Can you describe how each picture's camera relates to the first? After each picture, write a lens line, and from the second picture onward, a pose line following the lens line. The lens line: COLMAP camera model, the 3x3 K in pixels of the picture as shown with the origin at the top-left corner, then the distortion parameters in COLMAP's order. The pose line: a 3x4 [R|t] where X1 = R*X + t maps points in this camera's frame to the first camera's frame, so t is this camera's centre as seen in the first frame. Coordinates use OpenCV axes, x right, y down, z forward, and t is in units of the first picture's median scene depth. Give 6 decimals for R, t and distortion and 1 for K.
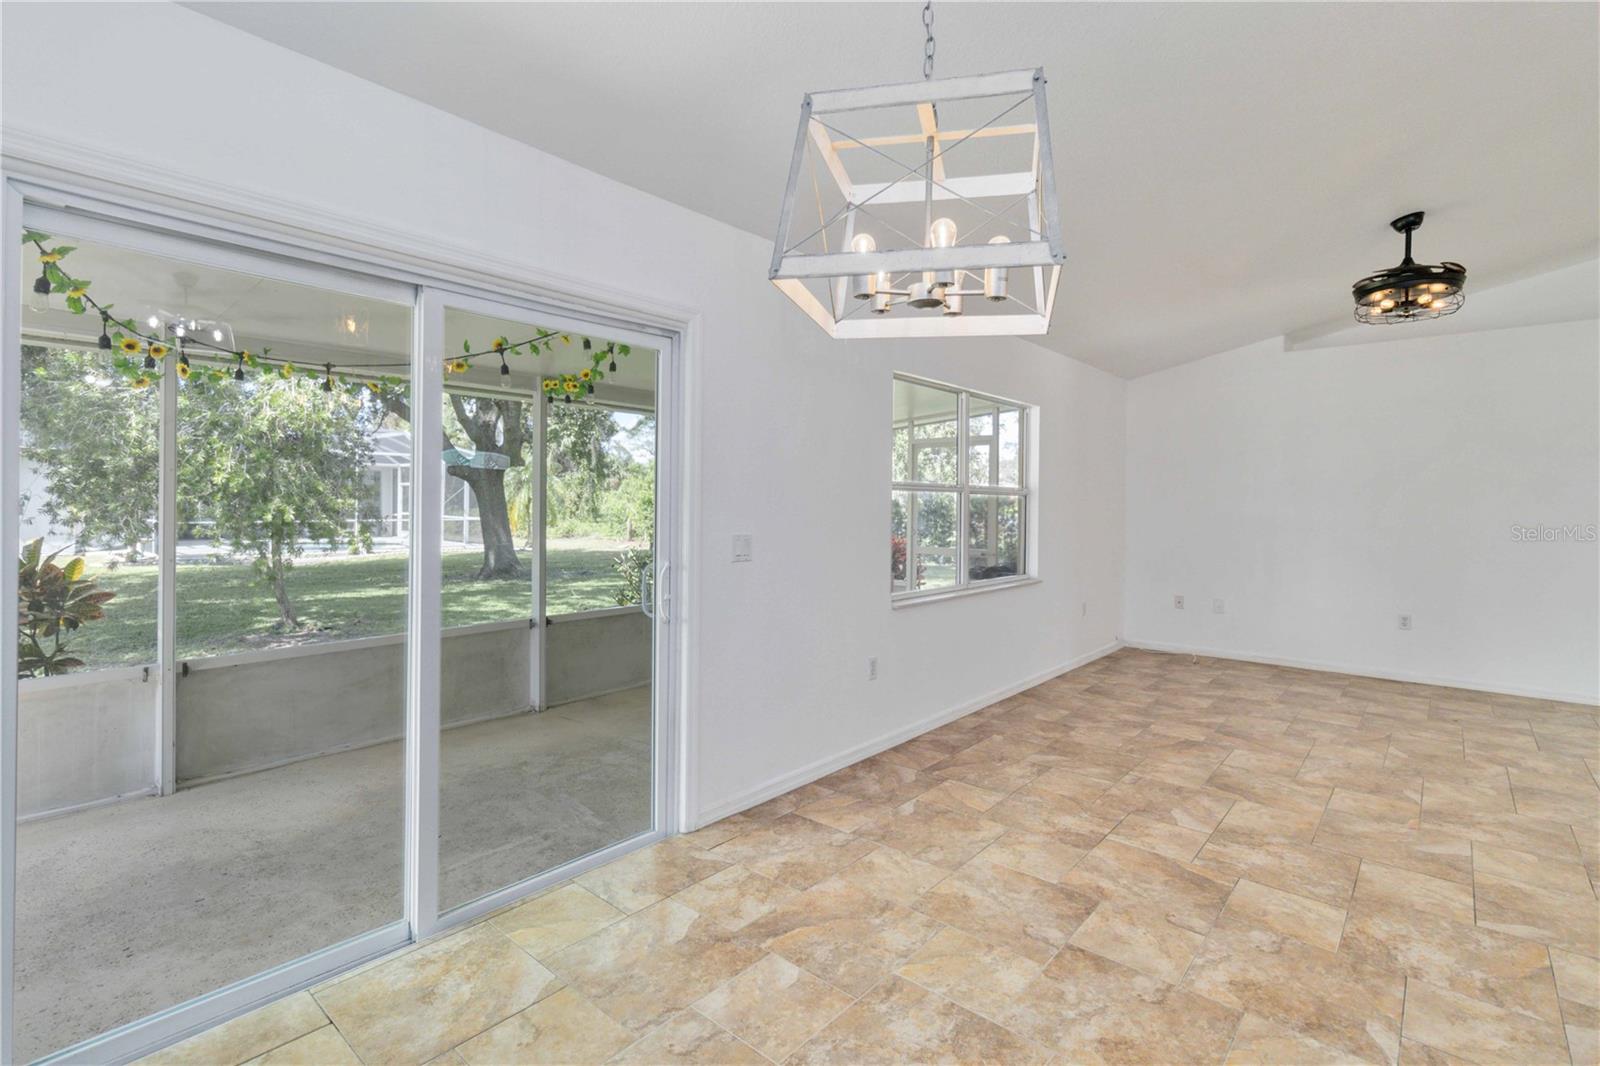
lens RADIAL K [[749.9, 0, 797.4], [0, 749.9, 519.0], [0, 0, 1]] dist [-0.000211, -0.000581]
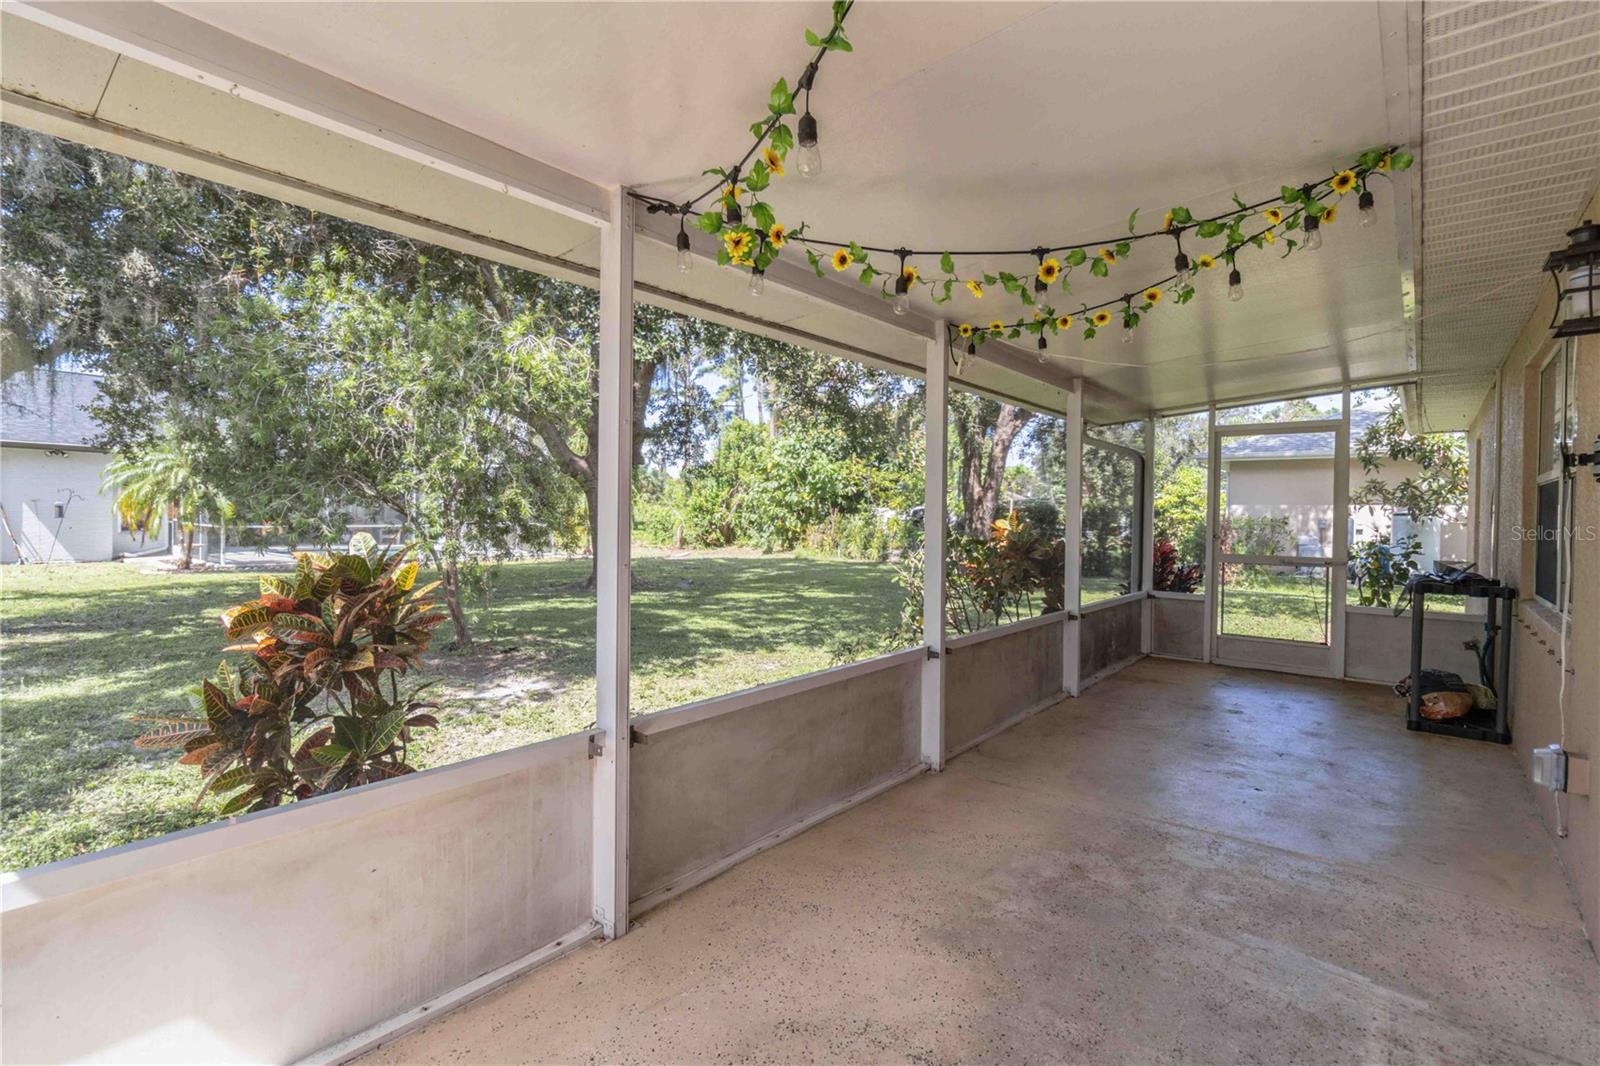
lens RADIAL K [[749.9, 0, 797.2], [0, 749.9, 527.0], [0, 0, 1]] dist [-0.000211, -0.000581]
pose [[0.999940, 0.003394, 0.010432, -0.683393], [-0.003367, 0.999991, -0.002563, 0.024374], [-0.010441, 0.002528, 0.999942, 0.358678]]
